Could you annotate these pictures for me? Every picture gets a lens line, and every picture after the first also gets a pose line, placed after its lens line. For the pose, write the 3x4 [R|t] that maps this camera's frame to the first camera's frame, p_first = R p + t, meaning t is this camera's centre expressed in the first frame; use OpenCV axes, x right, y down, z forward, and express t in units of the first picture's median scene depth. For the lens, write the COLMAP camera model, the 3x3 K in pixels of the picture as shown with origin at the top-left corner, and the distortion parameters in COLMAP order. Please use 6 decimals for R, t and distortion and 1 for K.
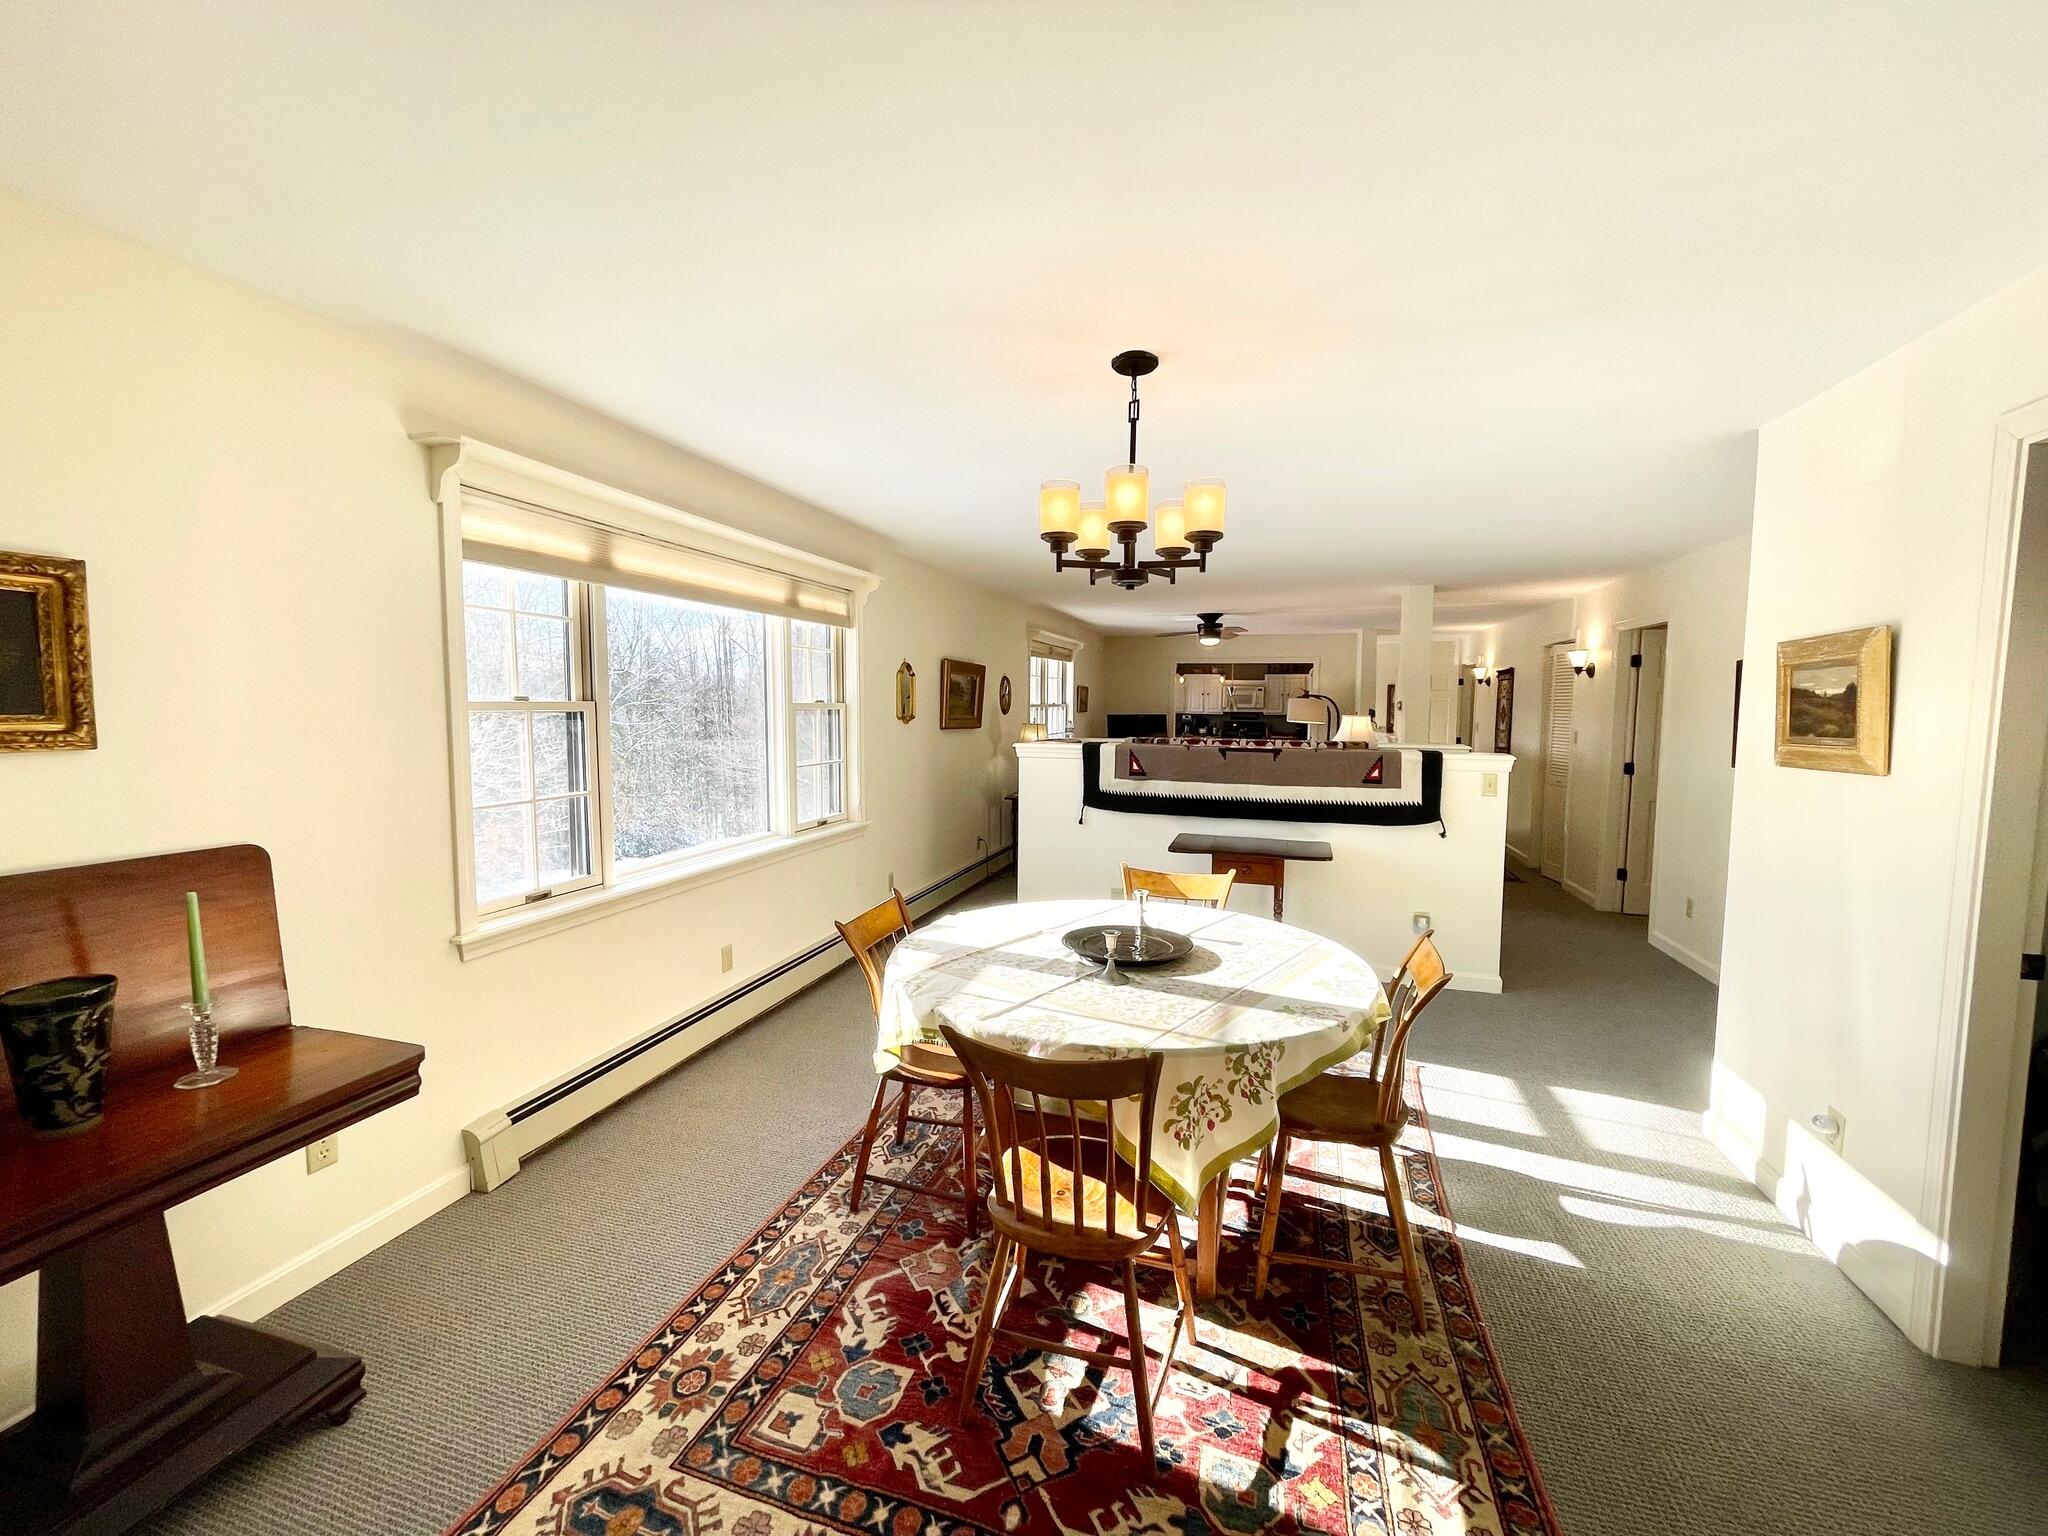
lens RADIAL K [[822.6, 0, 1024.0], [0, 822.6, 768.0], [0, 0, 1]] dist [-0.001474, -0.000493]
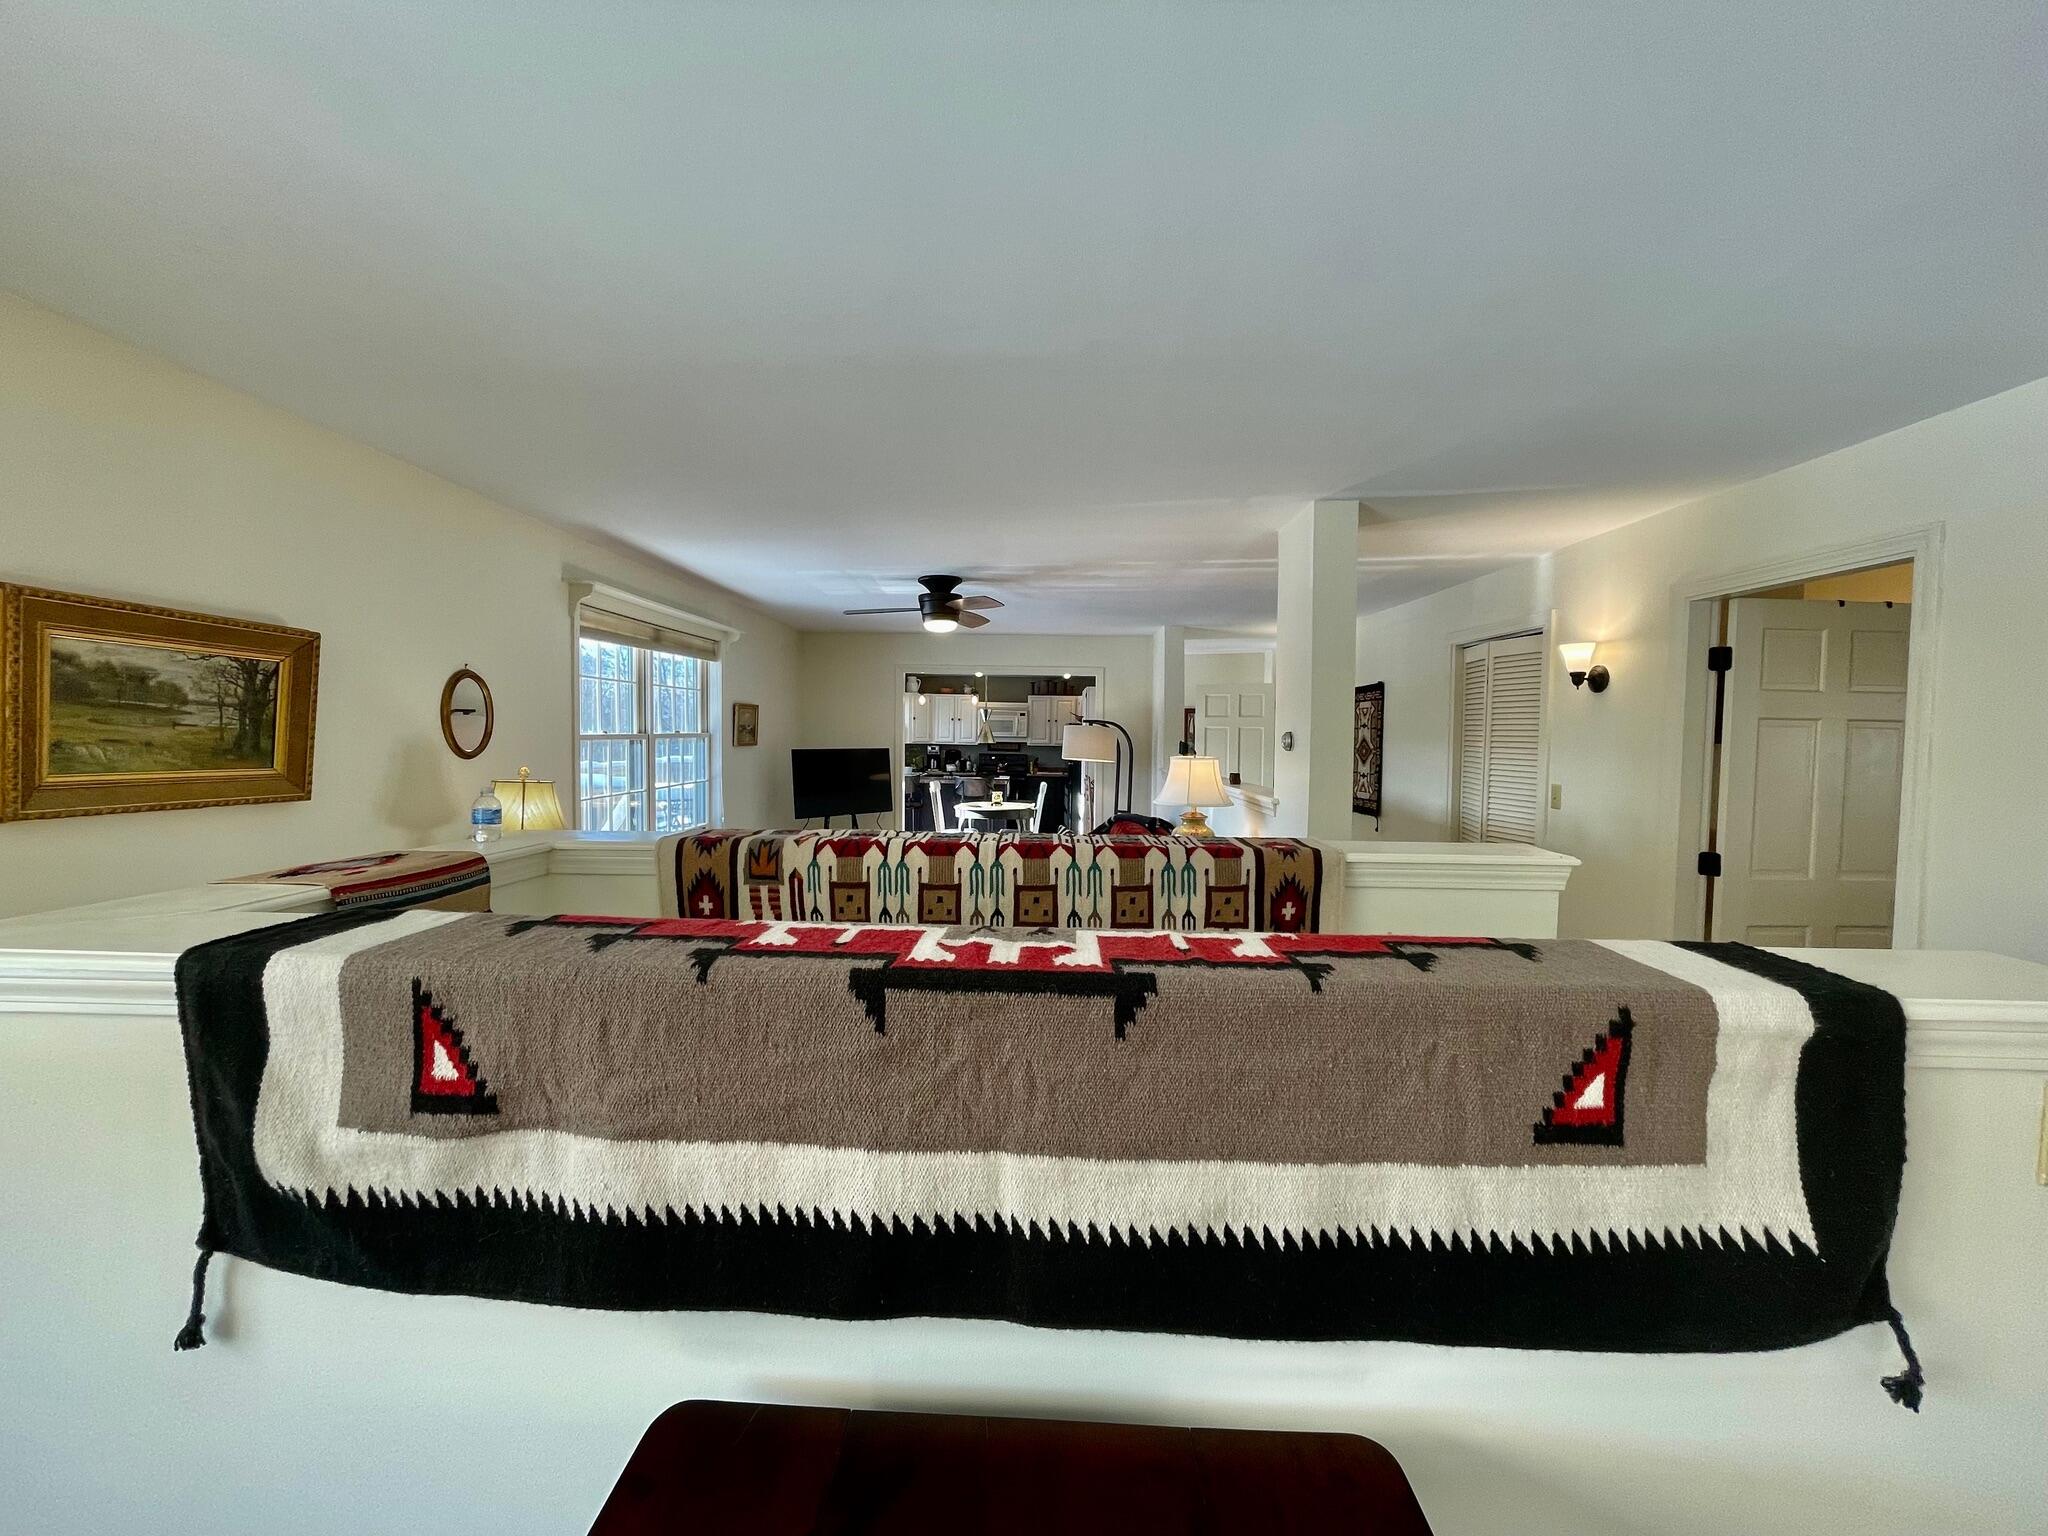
lens RADIAL K [[822.6, 0, 1024.0], [0, 822.6, 768.0], [0, 0, 1]] dist [-0.001474, -0.000493]
pose [[0.960508, -0.007884, 0.278139, 0.215227], [0.016660, 0.999435, -0.029201, -0.065235], [-0.277752, 0.032681, 0.960097, 0.770013]]
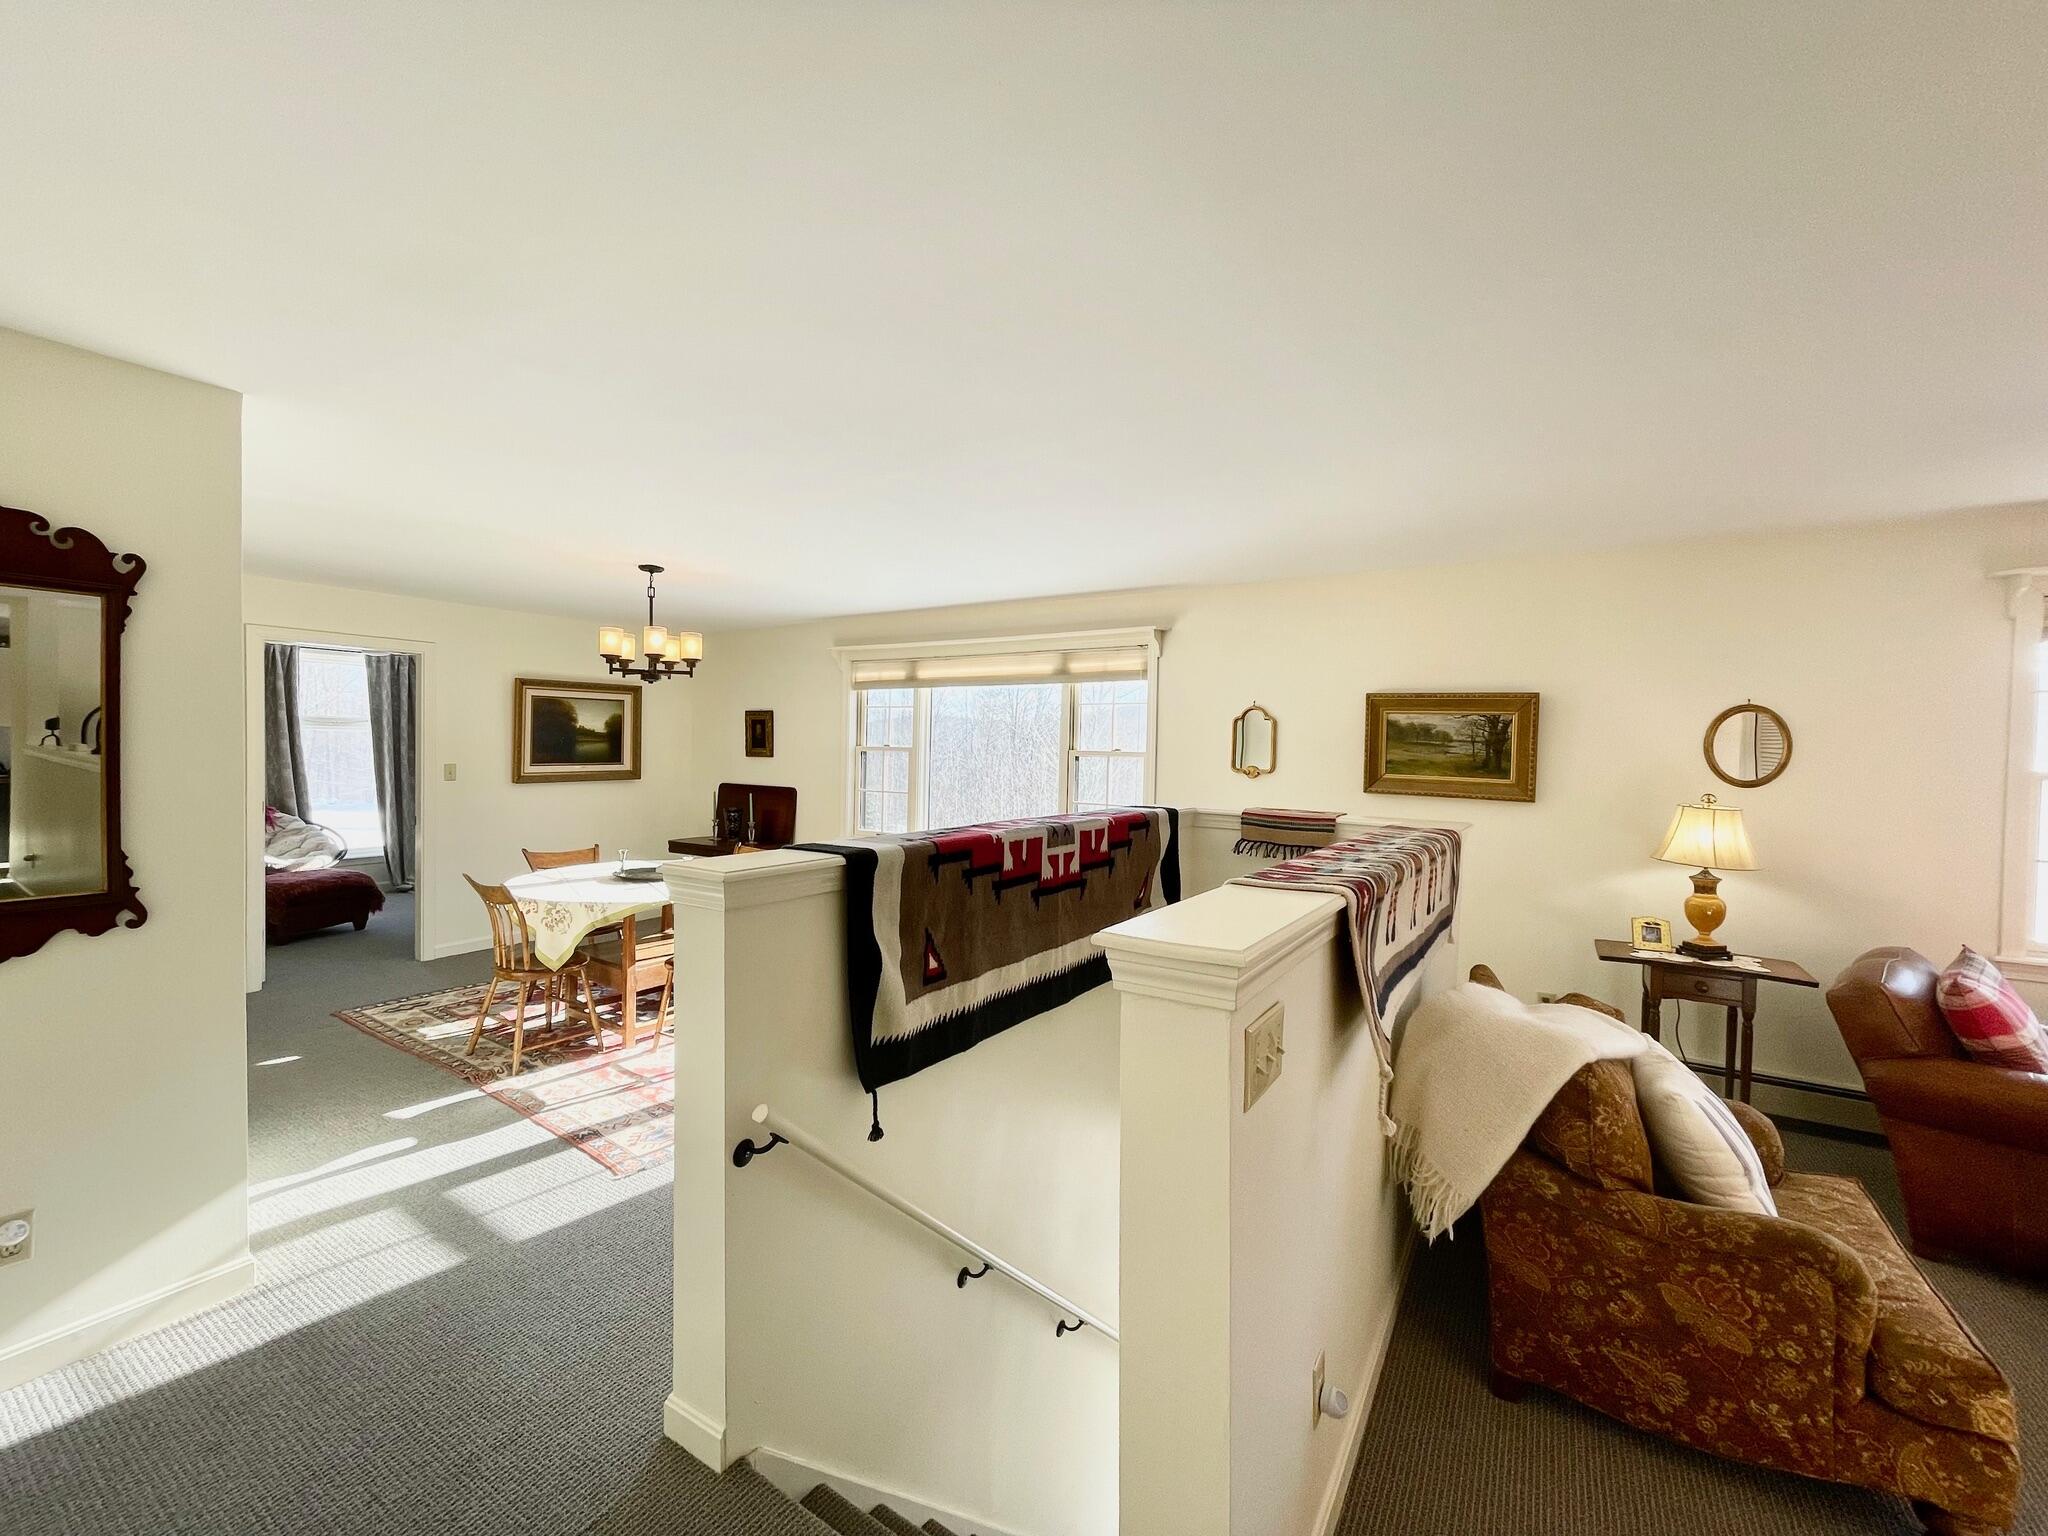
lens RADIAL K [[822.6, 0, 1024.0], [0, 822.6, 768.0], [0, 0, 1]] dist [-0.001474, -0.000493]
pose [[-0.263235, 0.010365, -0.964676, 0.829095], [-0.097376, 0.994550, 0.037257, -0.081737], [0.959805, 0.103744, -0.260791, 1.113770]]
